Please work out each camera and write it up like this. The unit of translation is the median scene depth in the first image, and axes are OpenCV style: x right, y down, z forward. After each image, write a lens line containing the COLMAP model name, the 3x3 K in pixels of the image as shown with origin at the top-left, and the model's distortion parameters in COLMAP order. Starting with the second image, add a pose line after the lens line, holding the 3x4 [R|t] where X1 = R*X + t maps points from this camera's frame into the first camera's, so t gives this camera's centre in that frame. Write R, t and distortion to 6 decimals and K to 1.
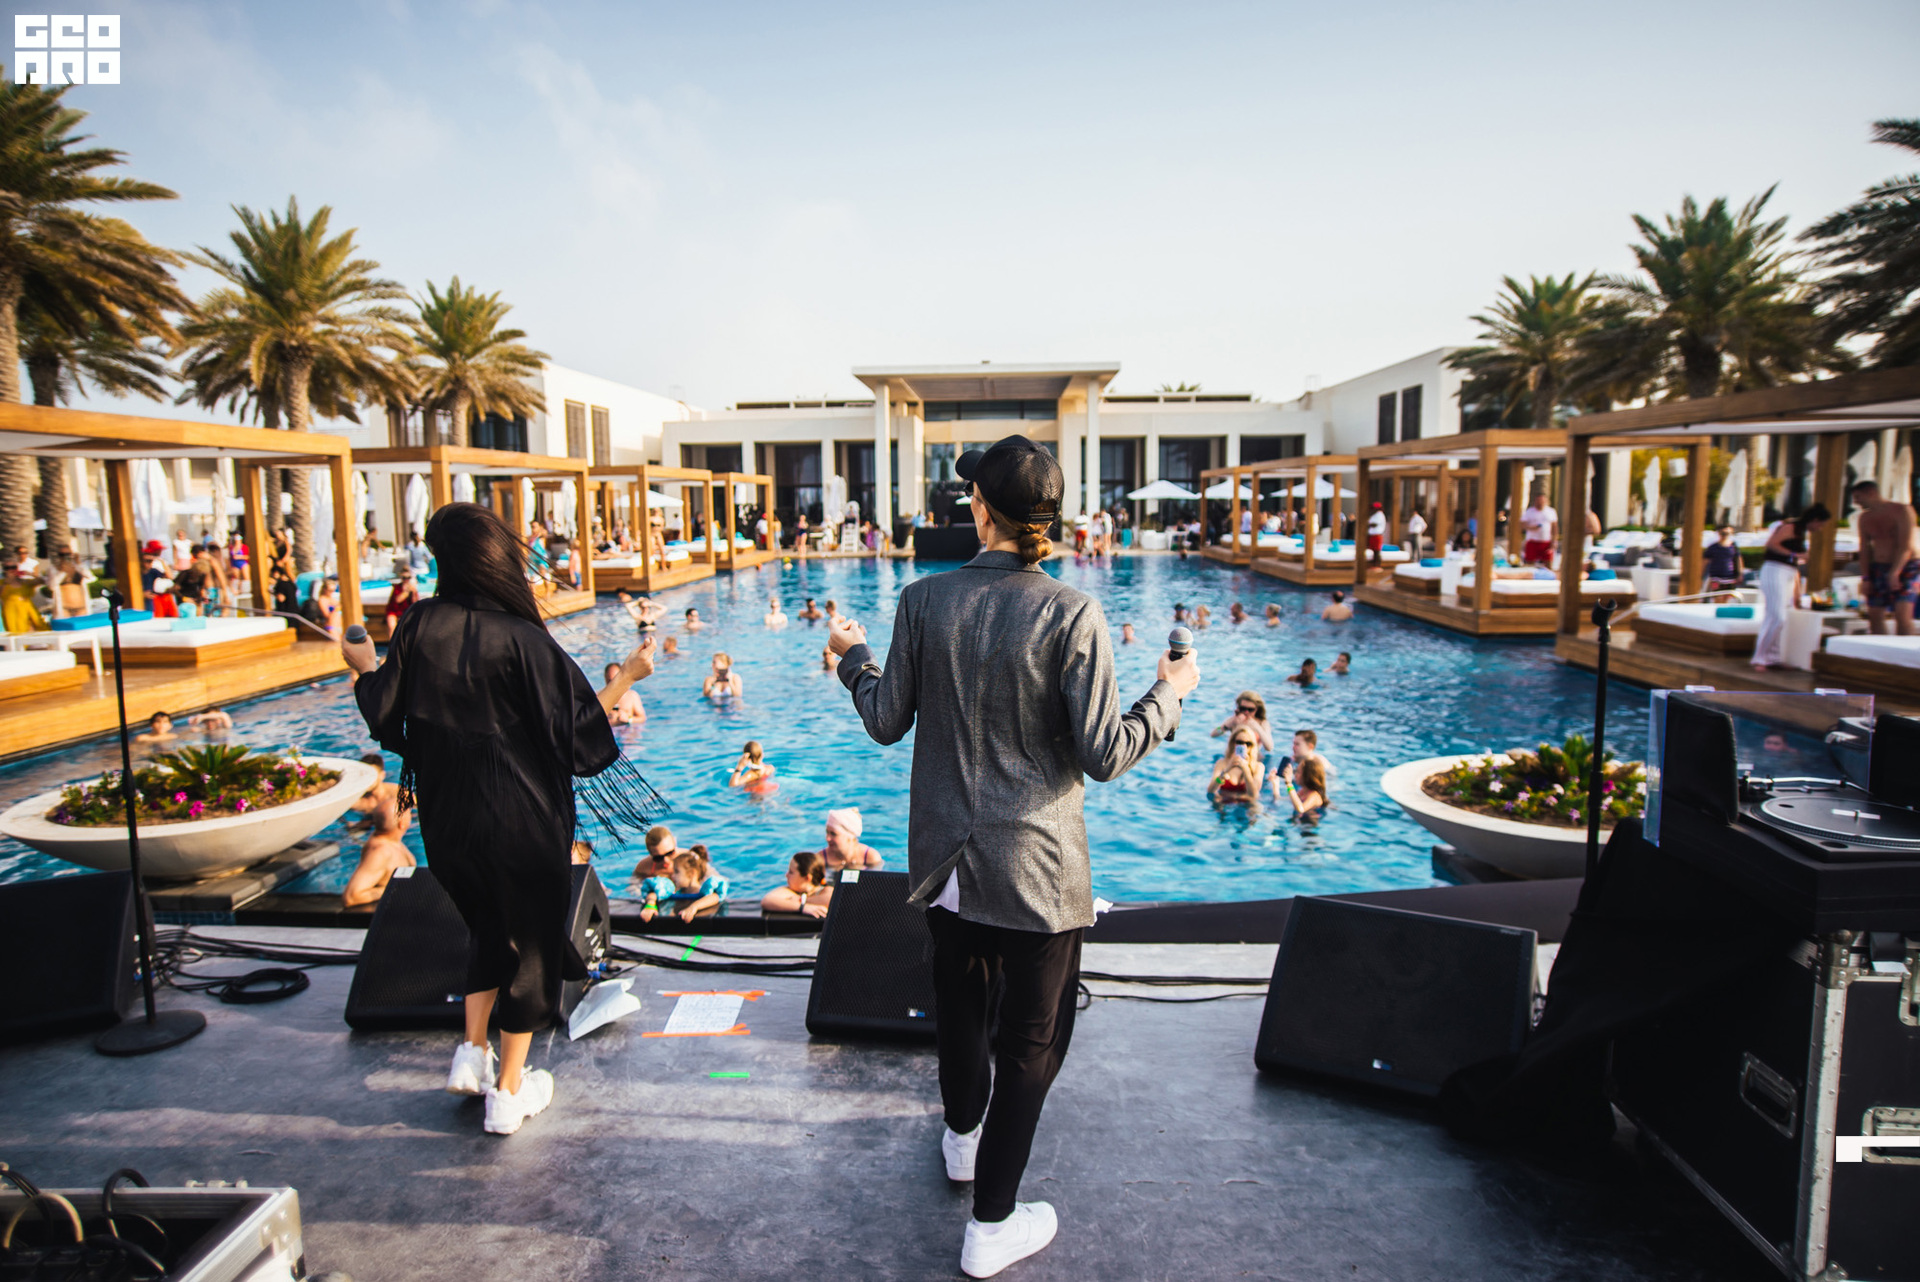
lens RADIAL K [[1119.0, 0, 960.0], [0, 1119.0, 641.0], [0, 0, 1]] dist [-0.093626, 0.074304]
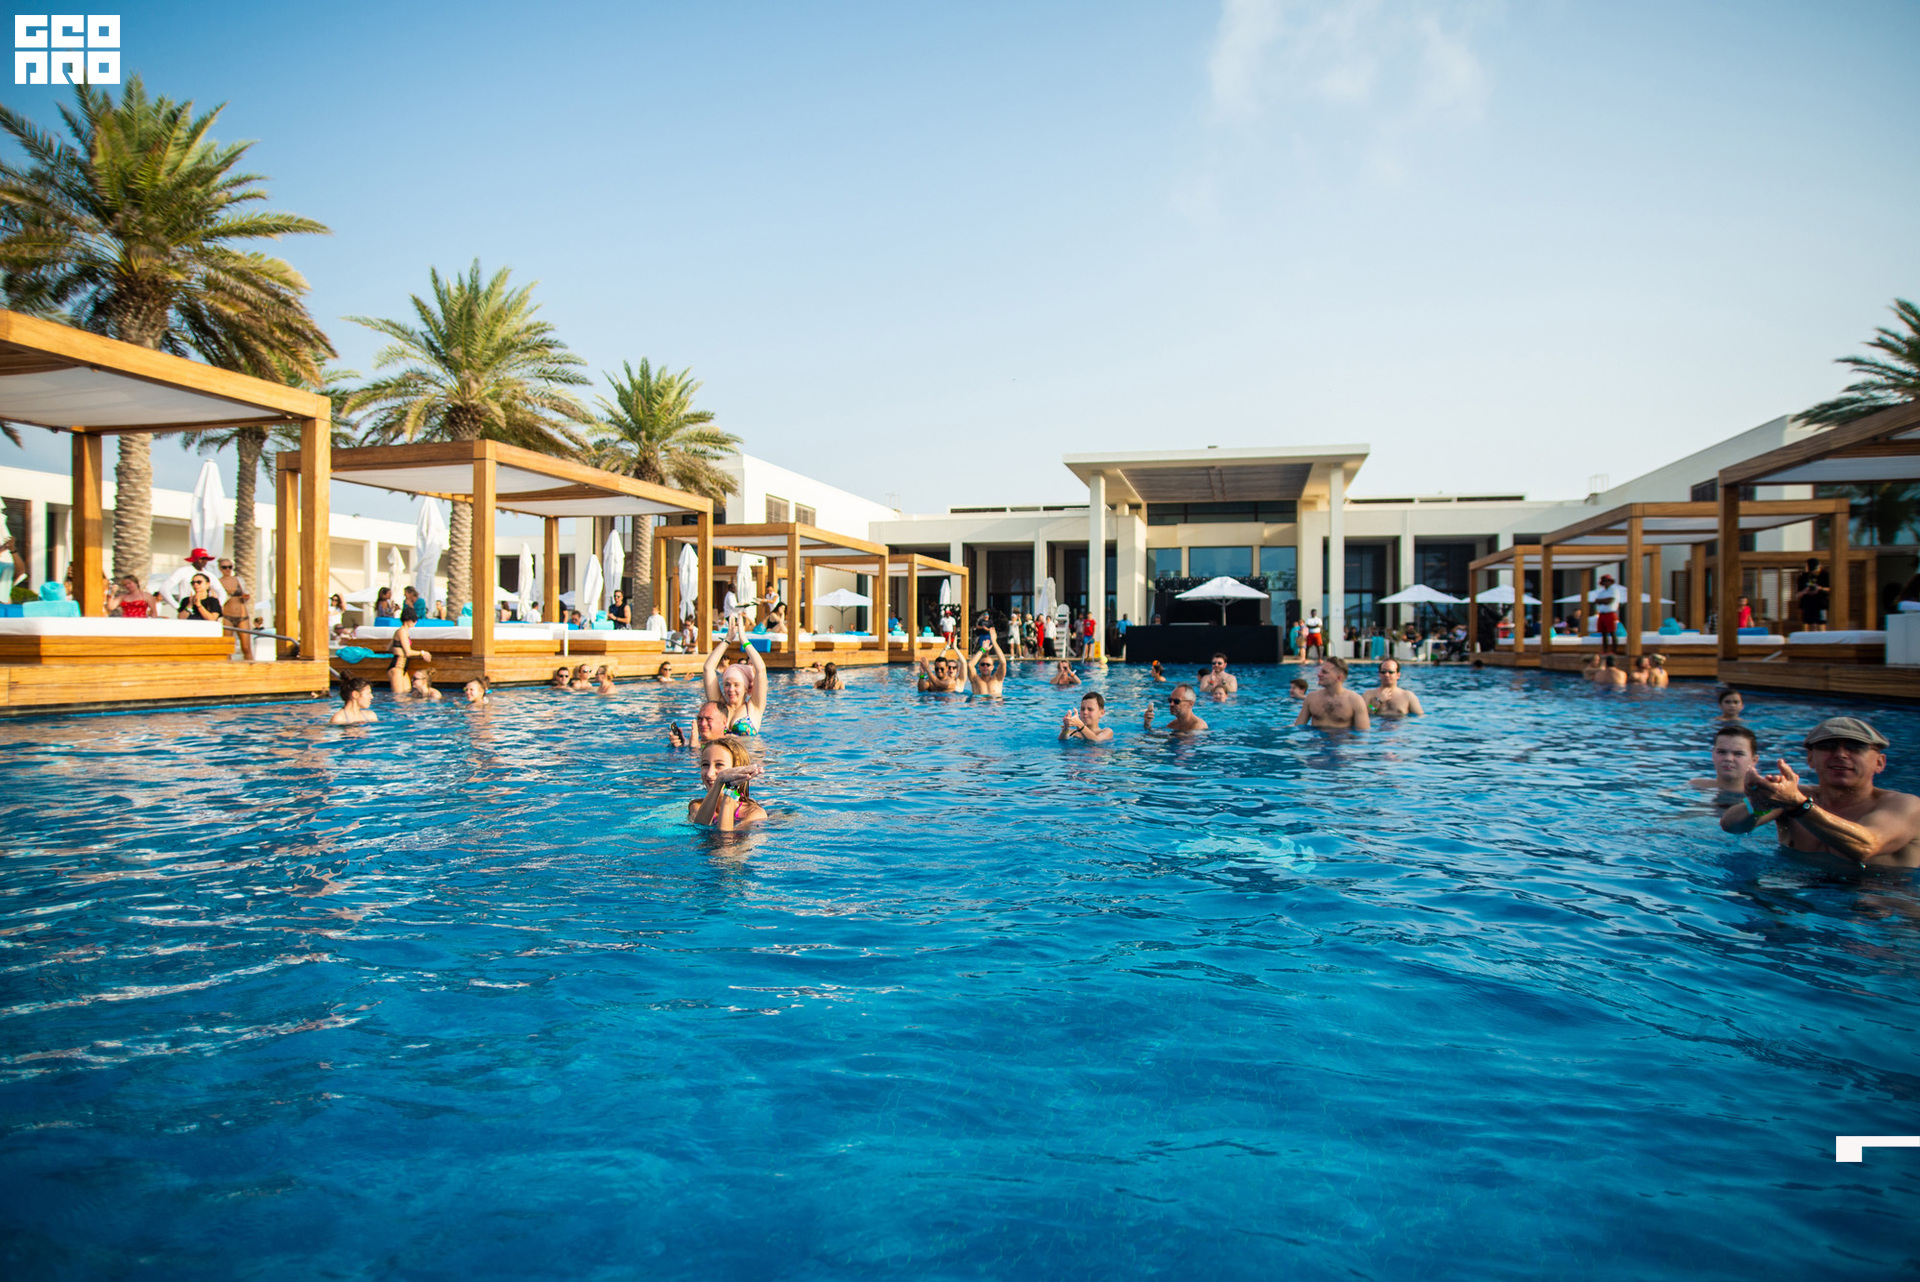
lens RADIAL K [[1119.0, 0, 960.0], [0, 1119.0, 641.0], [0, 0, 1]] dist [-0.093626, 0.074304]
pose [[0.977144, 0.017721, -0.211837, 0.015932], [-0.043916, 0.991850, -0.119602, 0.017658], [0.207991, 0.126172, 0.969959, 0.104664]]
